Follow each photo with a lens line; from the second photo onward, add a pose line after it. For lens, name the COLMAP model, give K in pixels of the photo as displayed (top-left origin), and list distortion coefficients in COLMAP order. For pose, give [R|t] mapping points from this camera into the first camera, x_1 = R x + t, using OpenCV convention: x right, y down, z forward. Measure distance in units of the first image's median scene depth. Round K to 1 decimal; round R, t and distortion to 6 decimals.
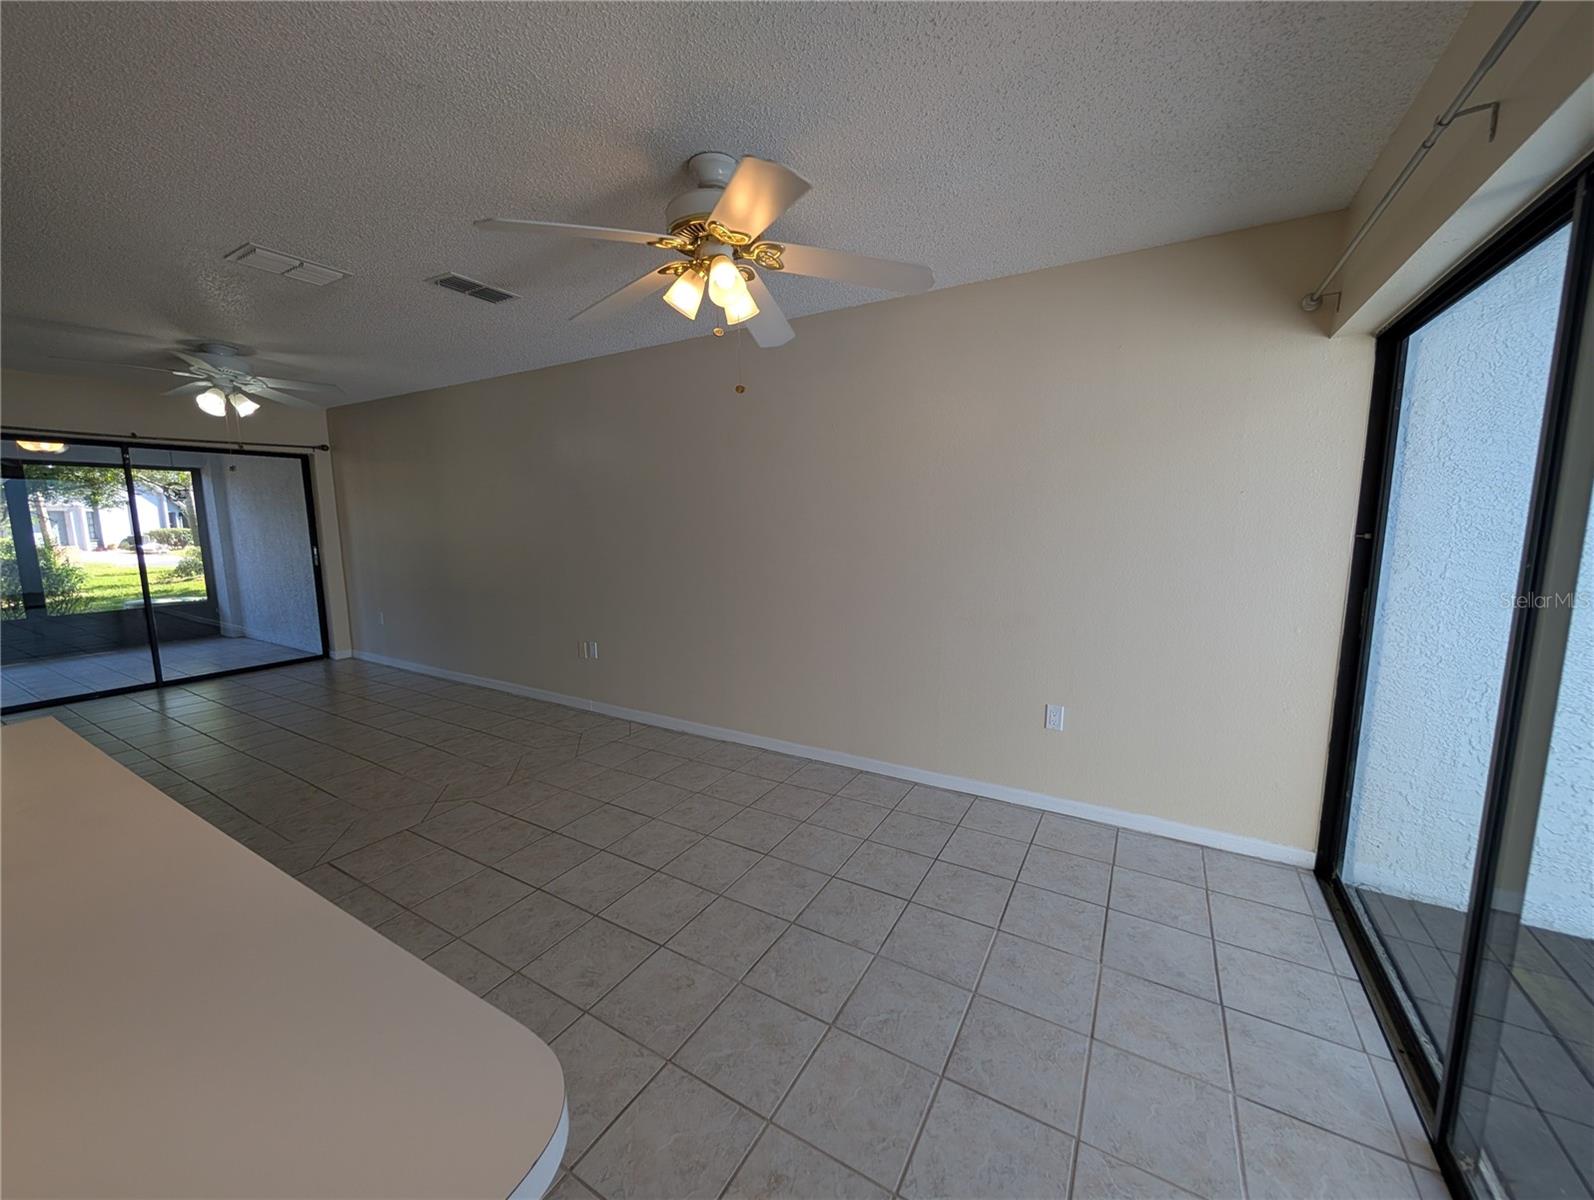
lens RADIAL K [[613.0, 0, 795.8], [0, 613.0, 596.2], [0, 0, 1]] dist [-0.000915, 0.000497]
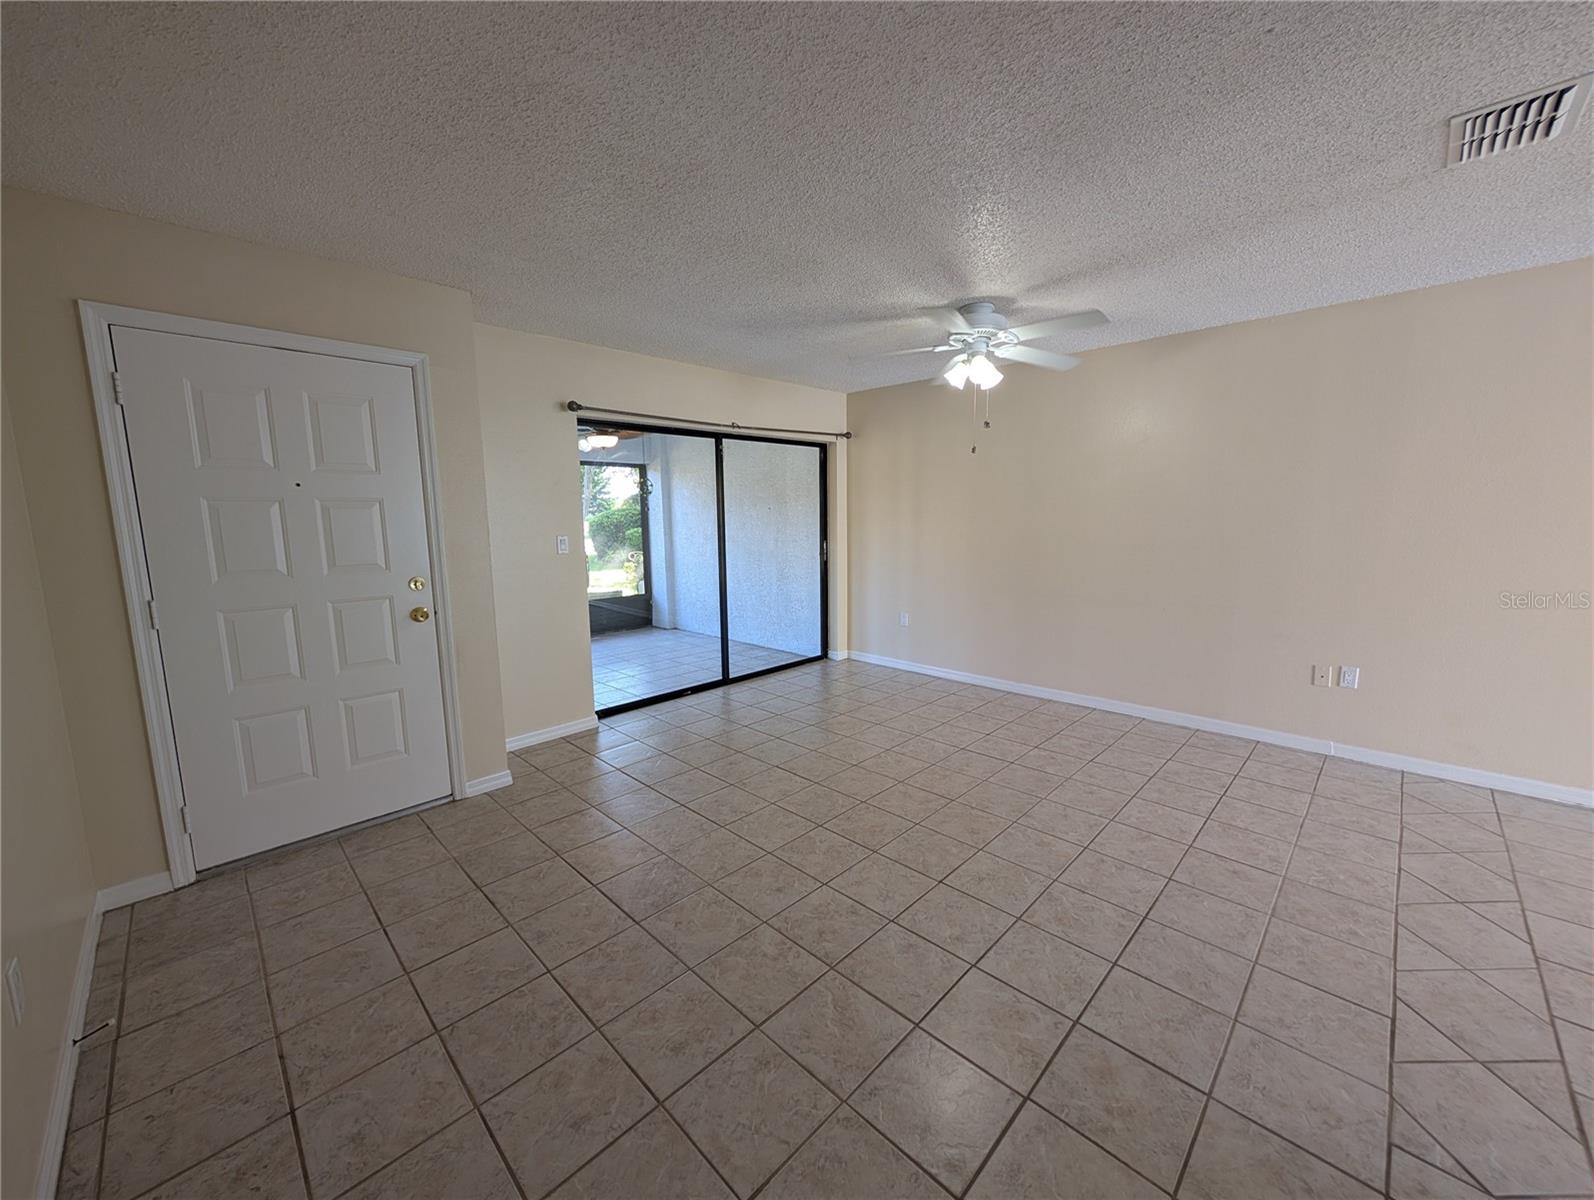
lens RADIAL K [[613.0, 0, 800.4], [0, 613.0, 599.0], [0, 0, 1]] dist [-0.000915, 0.000497]
pose [[0.969944, 0.025608, -0.241978, -1.520776], [-0.022878, 0.999639, 0.014087, -0.009059], [0.242251, -0.008128, 0.970179, 0.177467]]
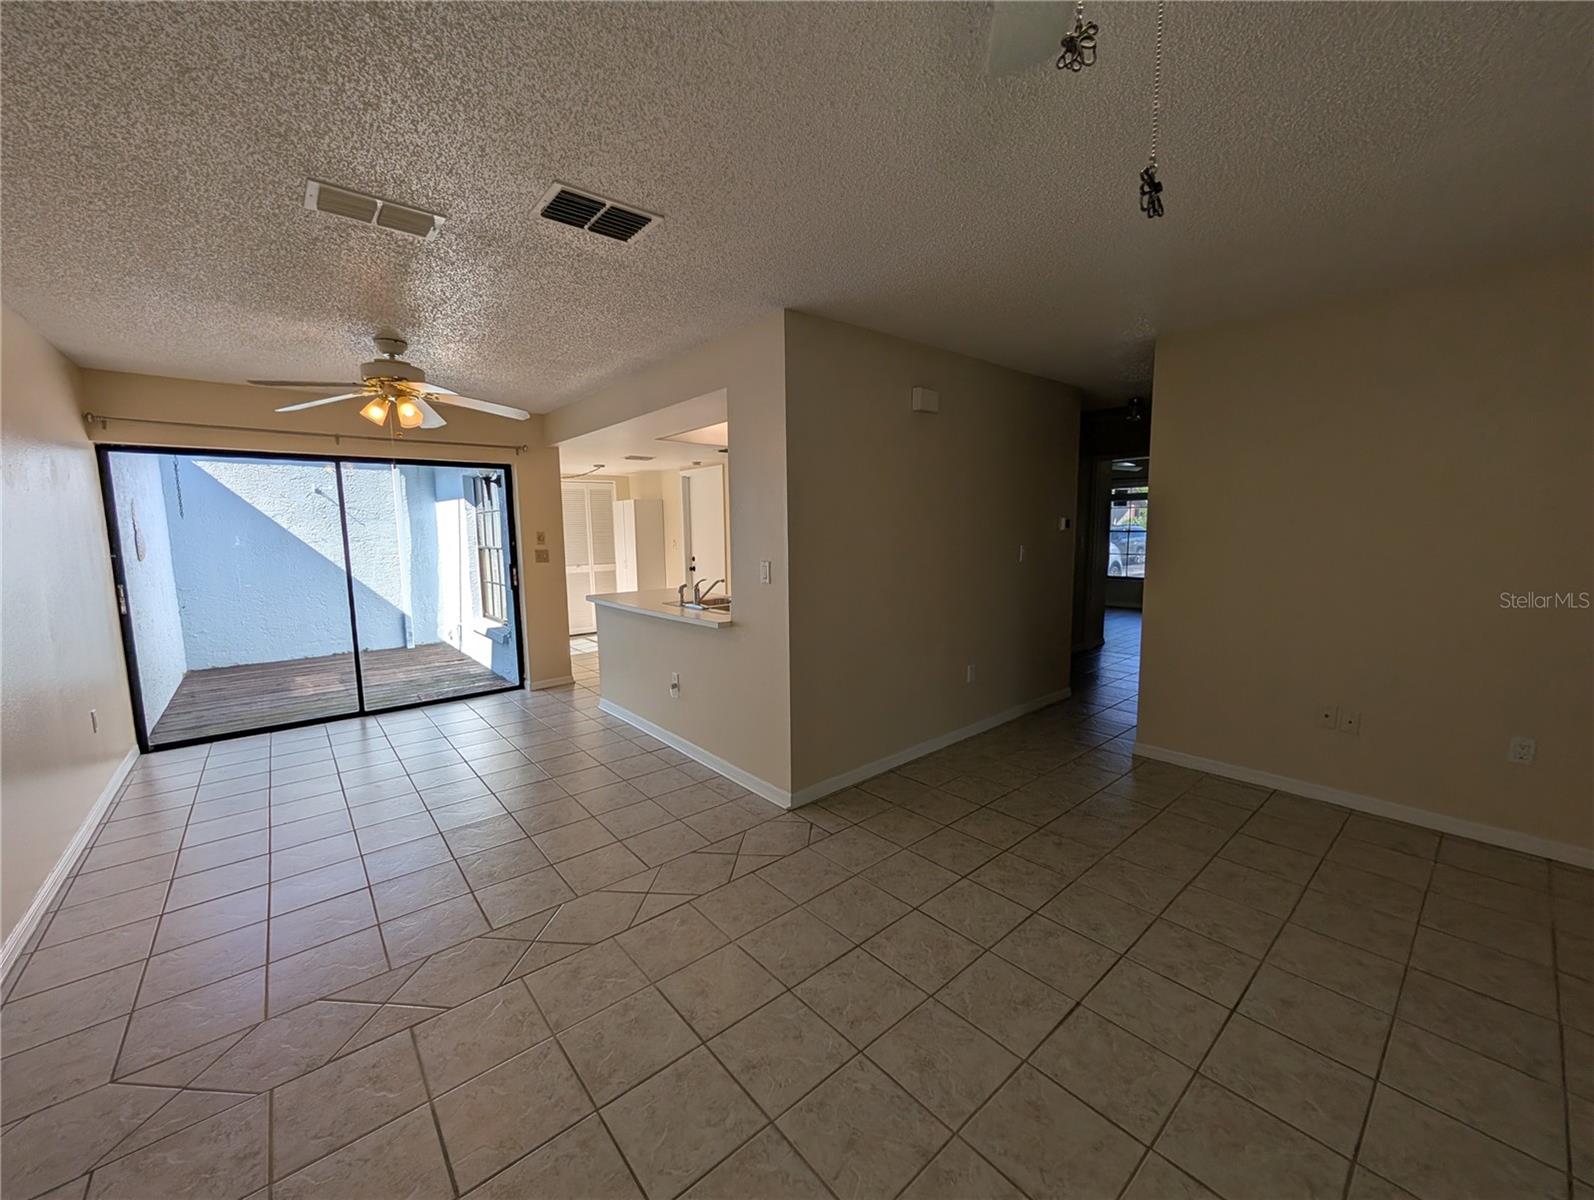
lens RADIAL K [[613.0, 0, 795.4], [0, 613.0, 599.7], [0, 0, 1]] dist [-0.000915, 0.000497]
pose [[-0.943045, -0.018981, 0.332125, -1.437637], [0.063590, 0.969676, 0.235977, -0.252146], [-0.326532, 0.243657, -0.913240, 1.903468]]
